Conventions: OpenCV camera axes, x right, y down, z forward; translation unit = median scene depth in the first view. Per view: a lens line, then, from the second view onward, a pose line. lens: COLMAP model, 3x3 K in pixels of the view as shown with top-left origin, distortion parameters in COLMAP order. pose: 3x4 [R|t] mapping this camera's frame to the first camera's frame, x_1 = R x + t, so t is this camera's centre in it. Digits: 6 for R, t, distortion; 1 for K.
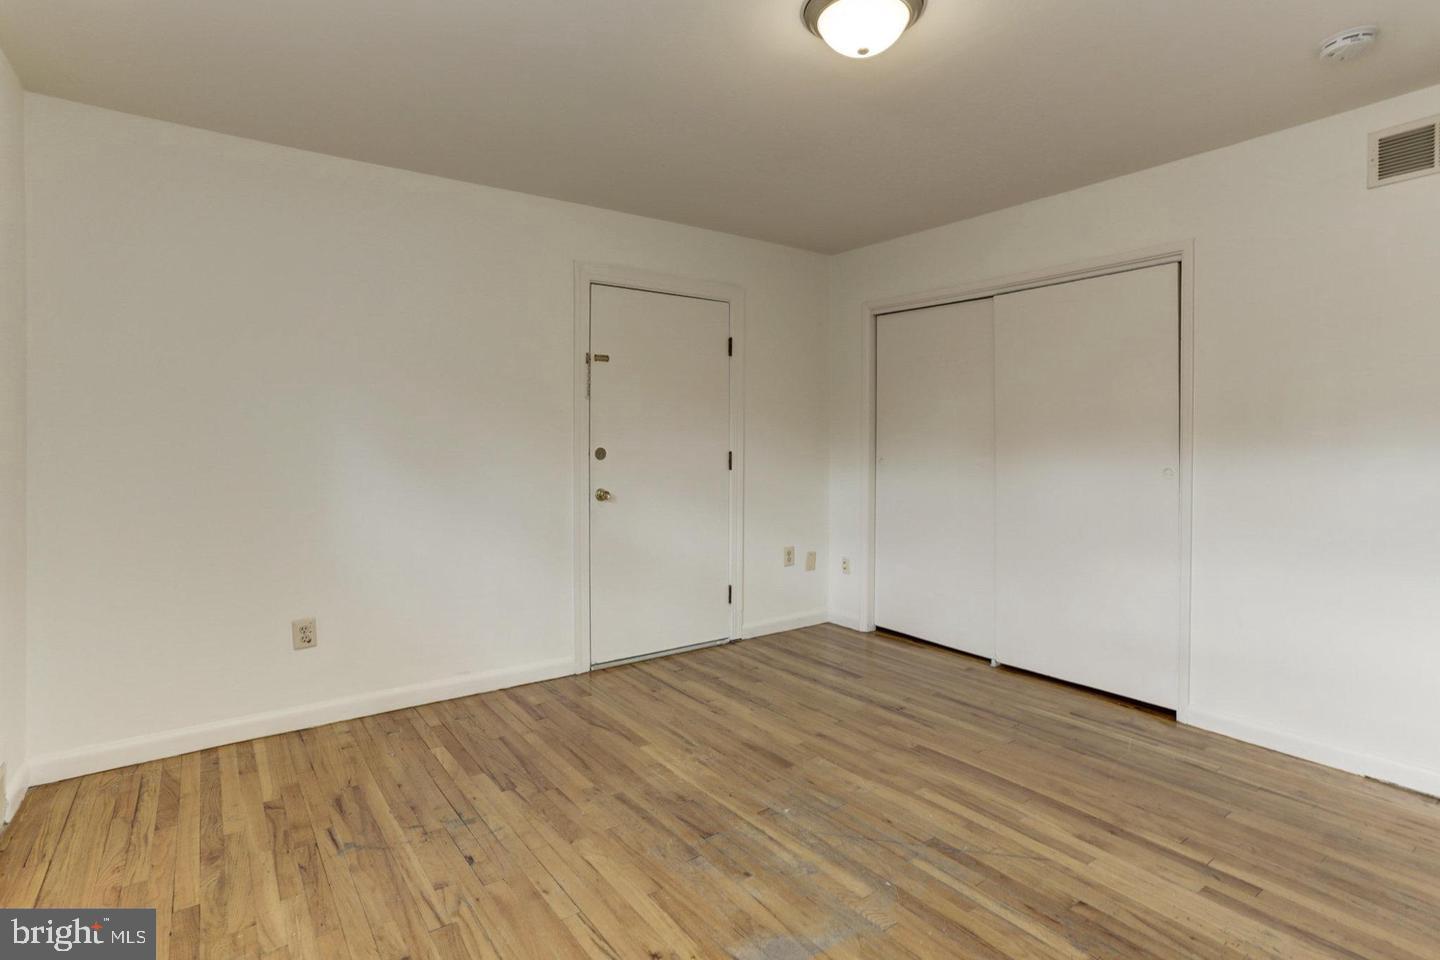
lens RADIAL K [[694.5, 0, 721.1], [0, 694.5, 471.0], [0, 0, 1]] dist [-0.014749, 0.002750]
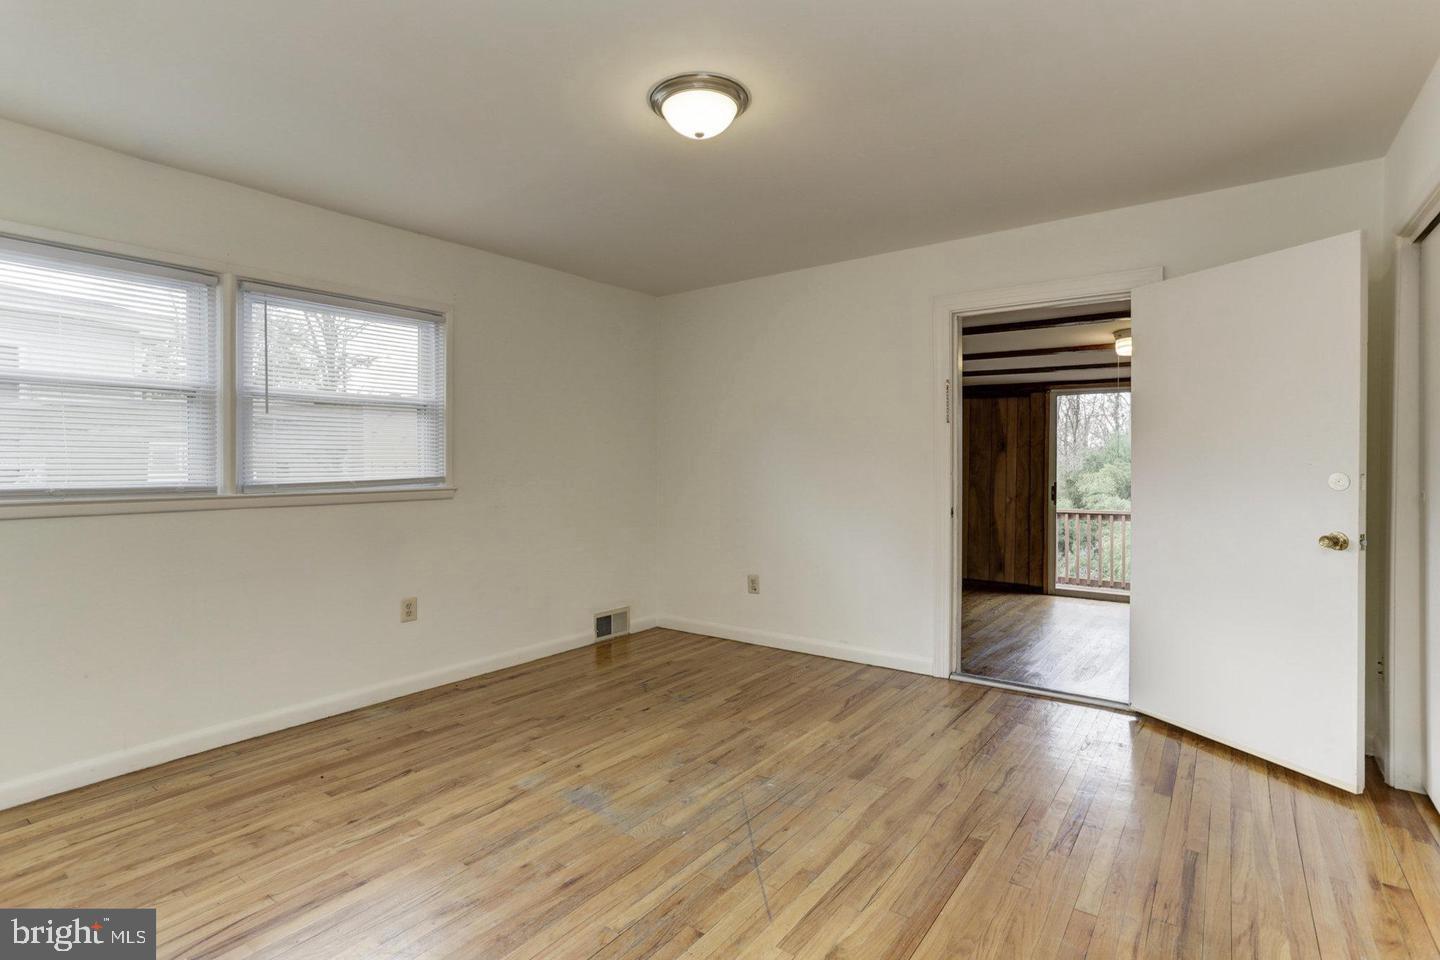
lens RADIAL K [[694.5, 0, 721.8], [0, 694.5, 478.2], [0, 0, 1]] dist [-0.014749, 0.002750]
pose [[0.298803, 0.011306, -0.954248, 1.097846], [-0.029128, 0.999572, 0.002722, -0.012124], [0.953870, 0.026982, 0.299005, 0.546640]]
